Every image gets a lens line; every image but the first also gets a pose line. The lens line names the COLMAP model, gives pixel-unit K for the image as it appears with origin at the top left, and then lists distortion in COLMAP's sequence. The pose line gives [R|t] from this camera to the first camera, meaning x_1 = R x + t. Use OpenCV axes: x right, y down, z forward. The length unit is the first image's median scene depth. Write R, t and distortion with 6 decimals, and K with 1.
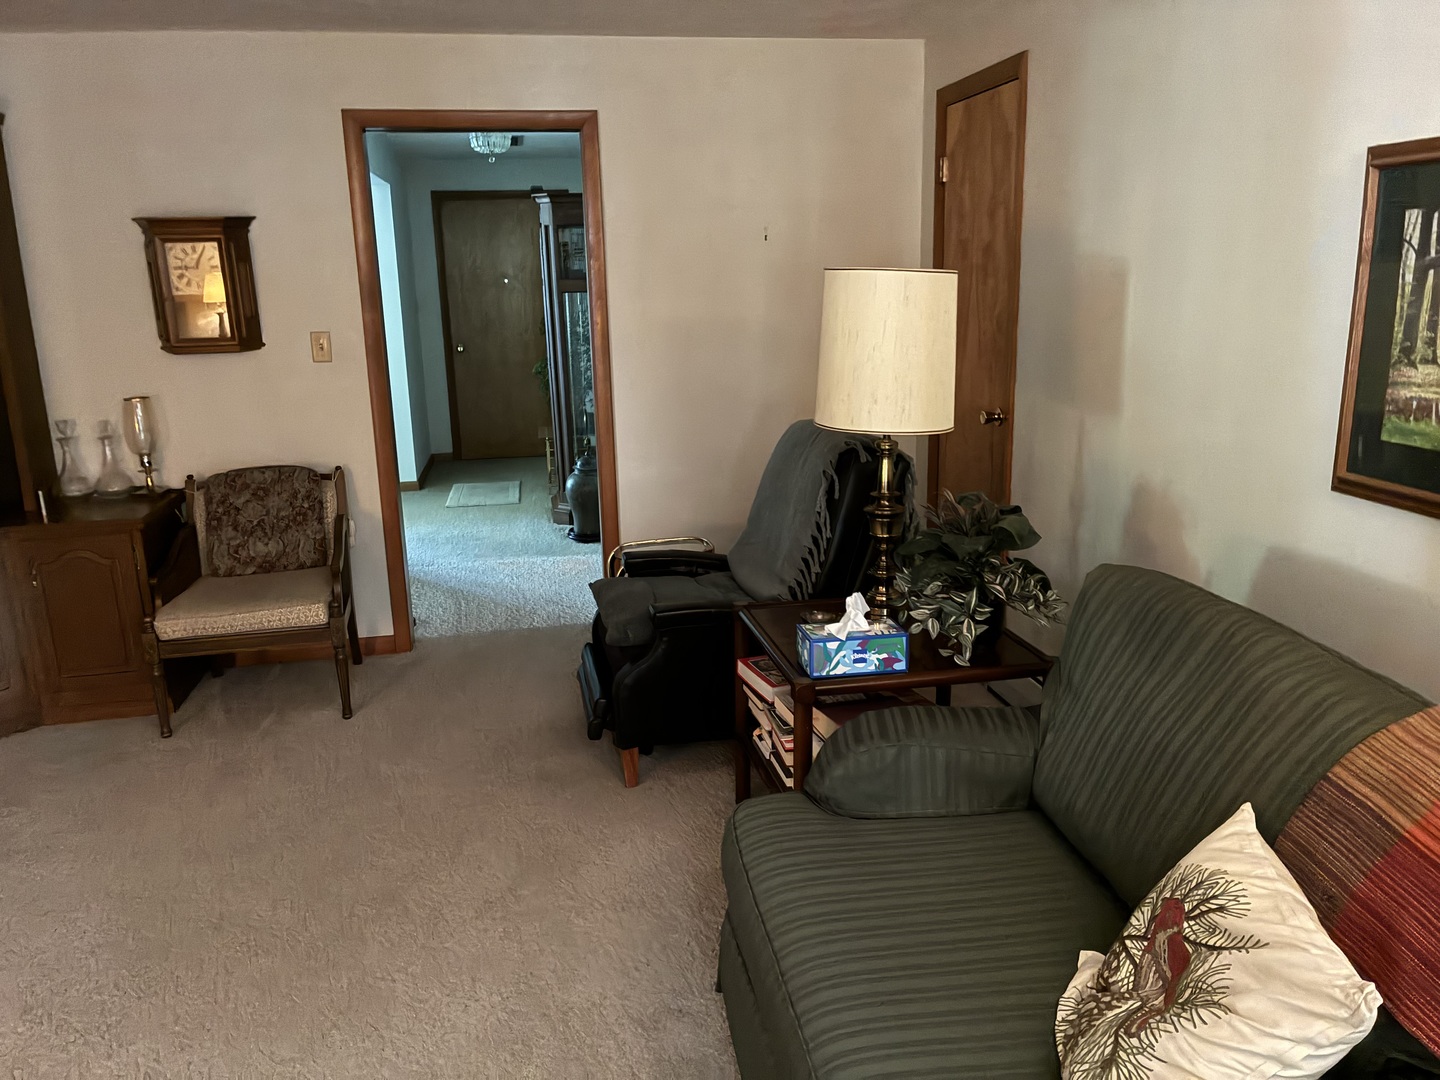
lens RADIAL K [[1106.2, 0, 716.1], [0, 1106.2, 521.0], [0, 0, 1]] dist [0.107704, -0.163380]
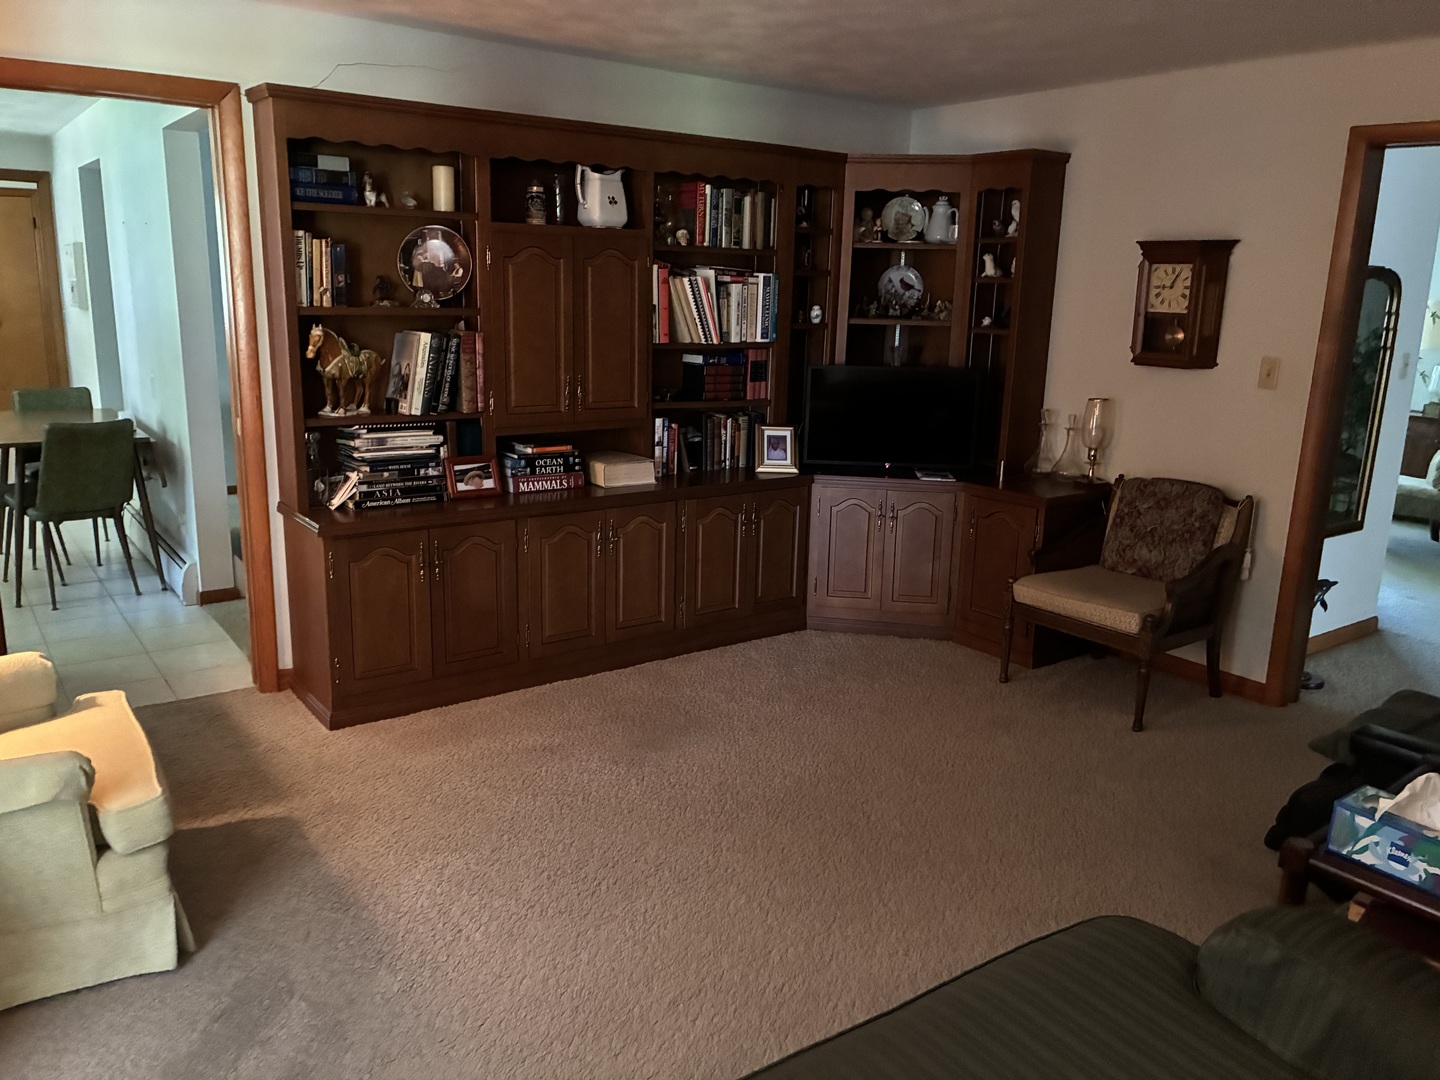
lens RADIAL K [[1106.2, 0, 716.1], [0, 1106.2, 521.0], [0, 0, 1]] dist [0.107704, -0.163380]
pose [[0.446811, 0.231745, -0.864091, 0.317425], [-0.240621, 0.961405, 0.133422, -0.048744], [0.861662, 0.148304, 0.485329, 0.136551]]
